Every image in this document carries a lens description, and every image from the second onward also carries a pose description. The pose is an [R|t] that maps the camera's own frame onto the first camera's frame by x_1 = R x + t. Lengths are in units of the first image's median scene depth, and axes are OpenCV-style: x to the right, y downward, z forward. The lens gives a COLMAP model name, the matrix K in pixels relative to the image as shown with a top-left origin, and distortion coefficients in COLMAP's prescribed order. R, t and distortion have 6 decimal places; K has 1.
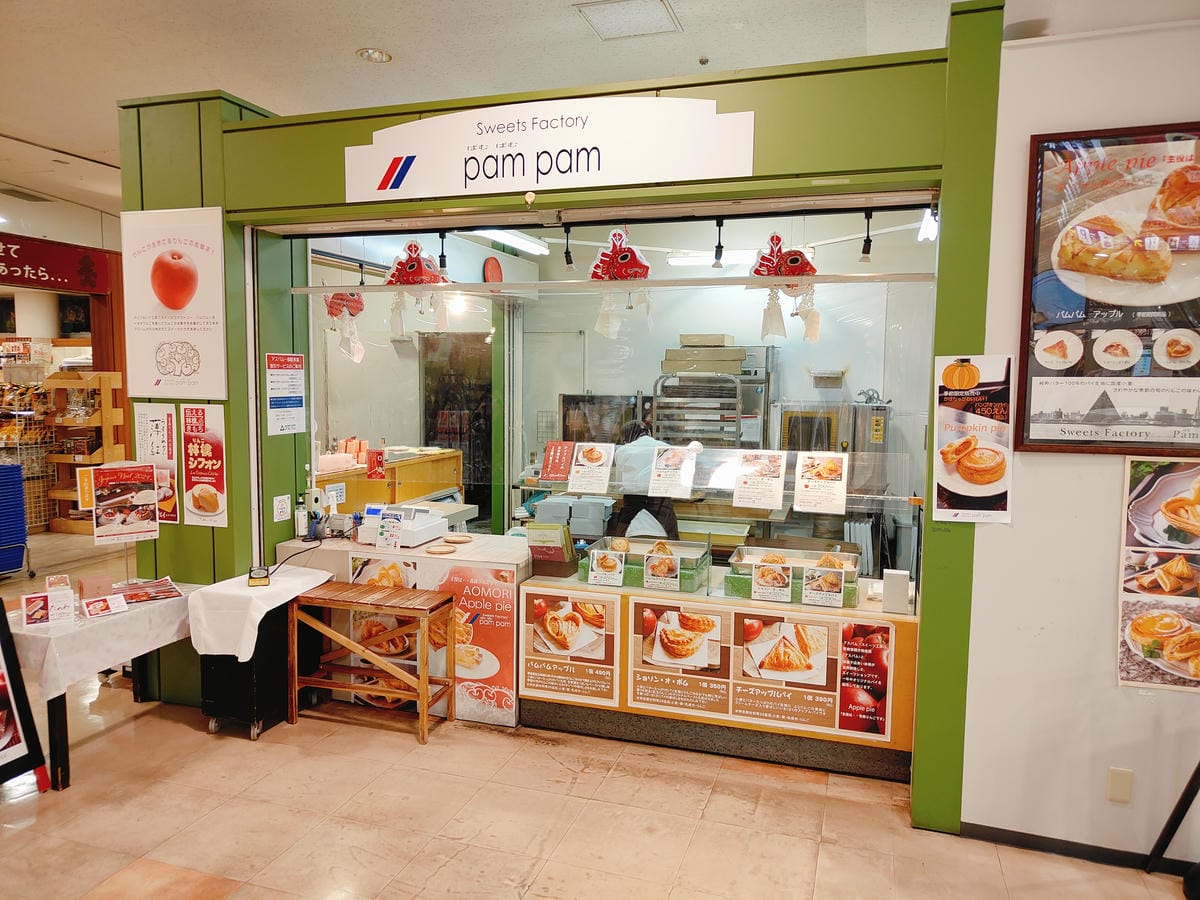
lens RADIAL K [[831.0, 0, 598.8], [0, 831.0, 448.8], [0, 0, 1]] dist [0.023573, -0.007647]
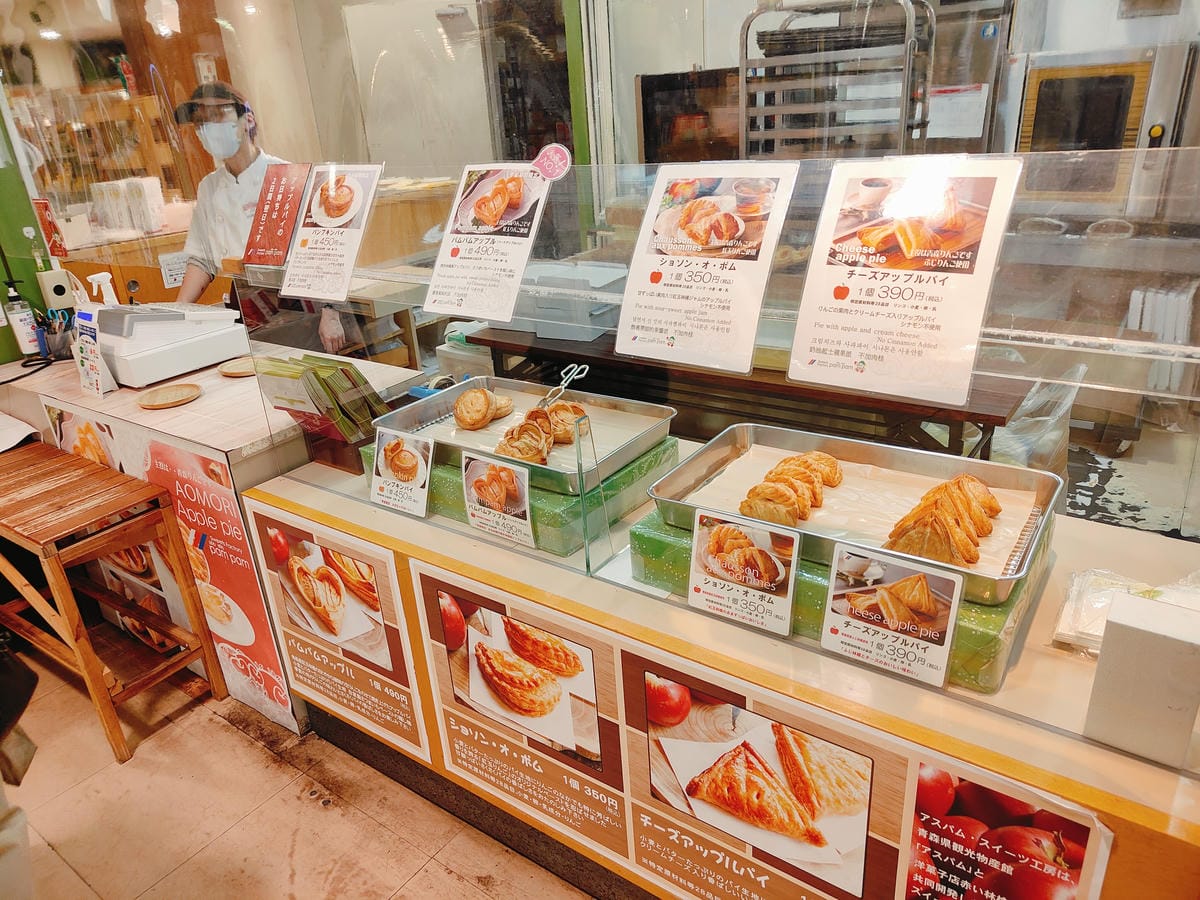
lens RADIAL K [[831.0, 0, 600.0], [0, 831.0, 449.7], [0, 0, 1]] dist [0.023573, -0.007647]
pose [[0.949648, 0.053737, -0.308676, 0.255352], [0.047921, 0.948680, 0.312586, 0.003521], [0.309632, -0.311639, 0.898337, 0.690988]]
